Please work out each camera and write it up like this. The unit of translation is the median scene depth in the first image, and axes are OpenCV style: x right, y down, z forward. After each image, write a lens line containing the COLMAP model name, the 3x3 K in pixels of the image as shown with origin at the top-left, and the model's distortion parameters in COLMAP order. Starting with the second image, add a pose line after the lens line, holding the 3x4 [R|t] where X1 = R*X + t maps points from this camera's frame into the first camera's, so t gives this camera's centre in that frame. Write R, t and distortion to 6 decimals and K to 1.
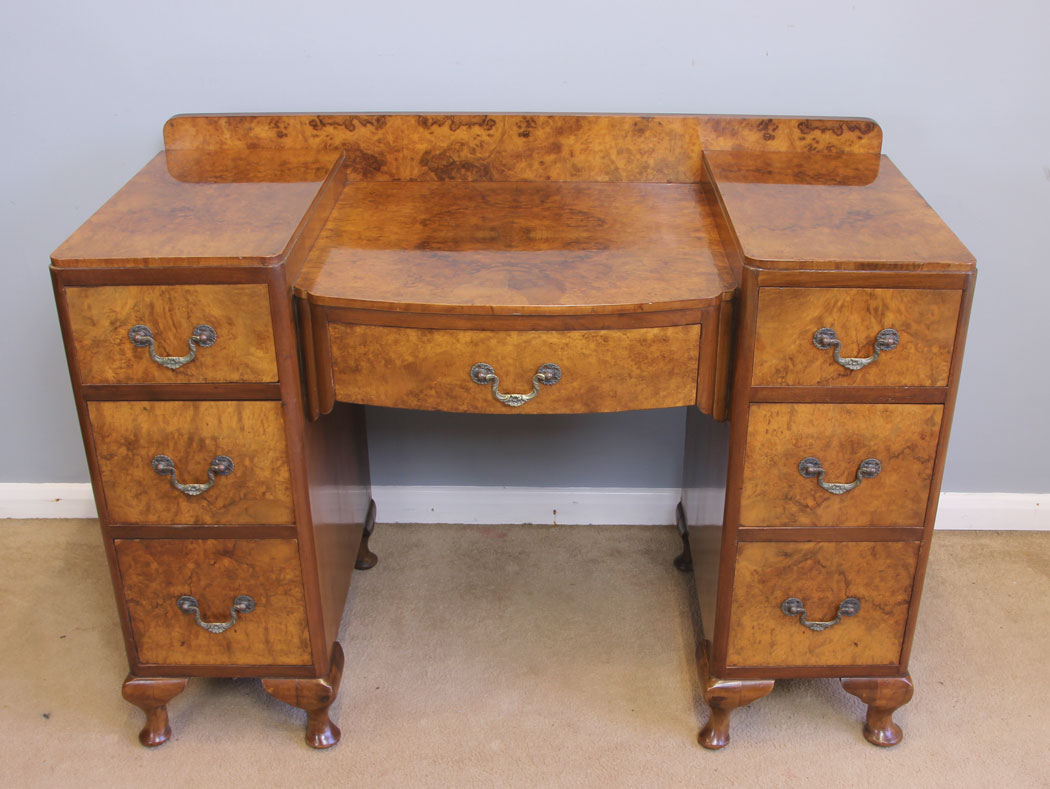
lens RADIAL K [[1238.1, 0, 609.4], [0, 1238.1, 435.3], [0, 0, 1]] dist [-0.149491, 0.115729]
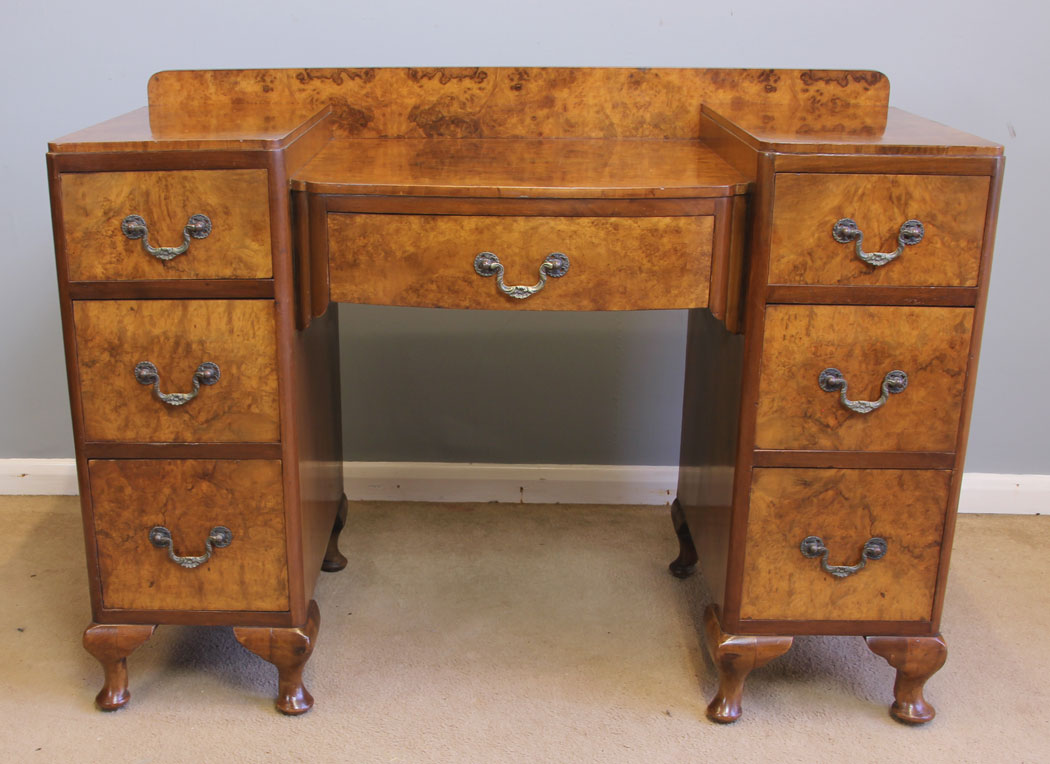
lens RADIAL K [[1360.0, 0, 447.6], [0, 1360.0, 487.5], [0, 0, 1]] dist [-0.162838, 0.194865]
pose [[0.997051, 0.003992, -0.076635, -0.046130], [-0.013342, 0.992455, -0.121885, 0.223251], [0.075571, 0.122548, 0.989581, -0.017679]]
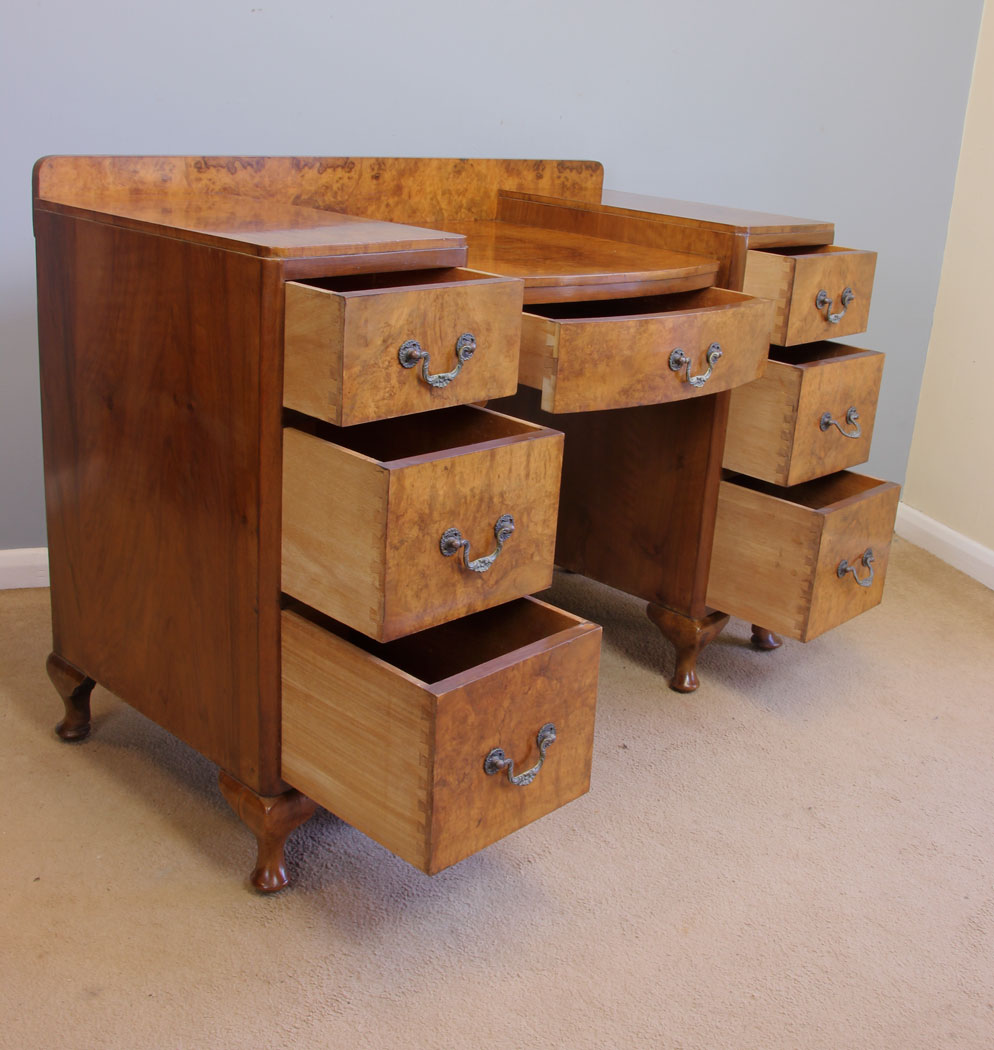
lens RADIAL K [[1251.5, 0, 499.3], [0, 1251.5, 464.1], [0, 0, 1]] dist [-0.098784, 0.043390]
pose [[0.721804, -0.169648, 0.670984, -0.817372], [0.272773, 0.960751, -0.050522, 0.071495], [-0.636077, 0.219493, 0.739749, 0.251829]]
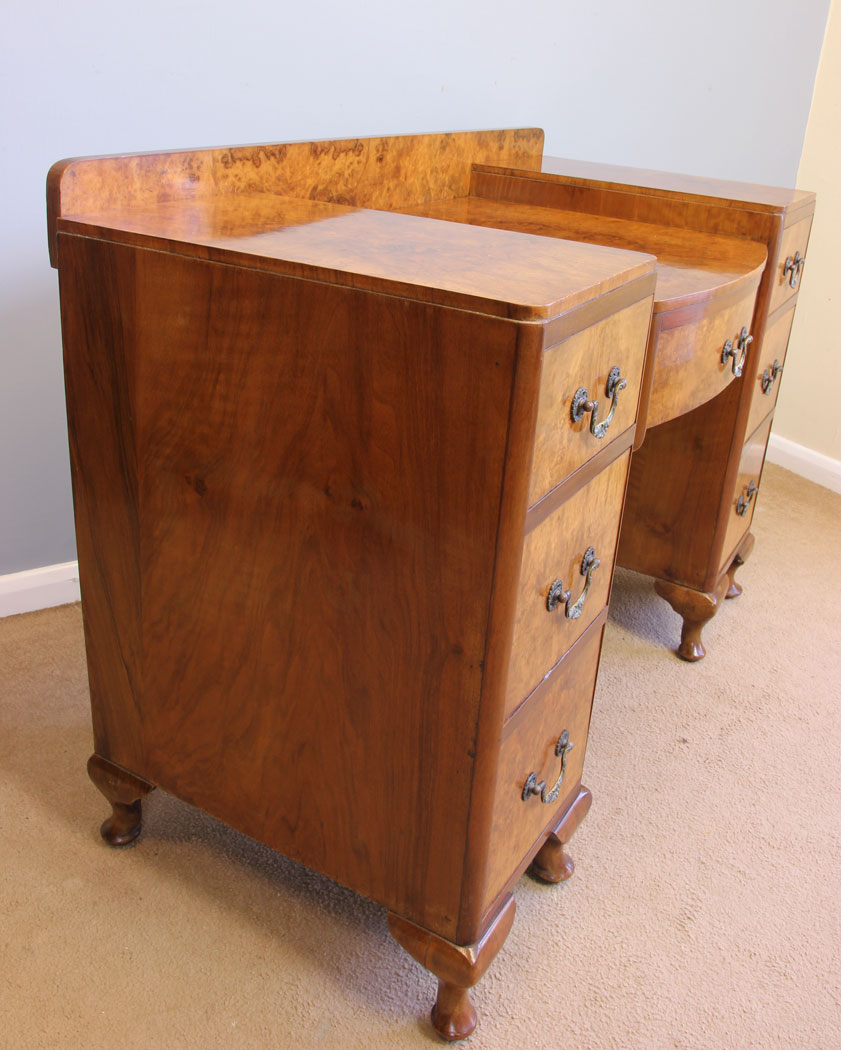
lens RADIAL K [[992.3, 0, 404.6], [0, 992.3, 425.9], [0, 0, 1]] dist [-0.119343, 0.087146]
pose [[0.555978, -0.281136, 0.782209, -0.770328], [0.340936, 0.935389, 0.093861, -0.137226], [-0.758057, 0.214498, 0.615906, 0.650167]]
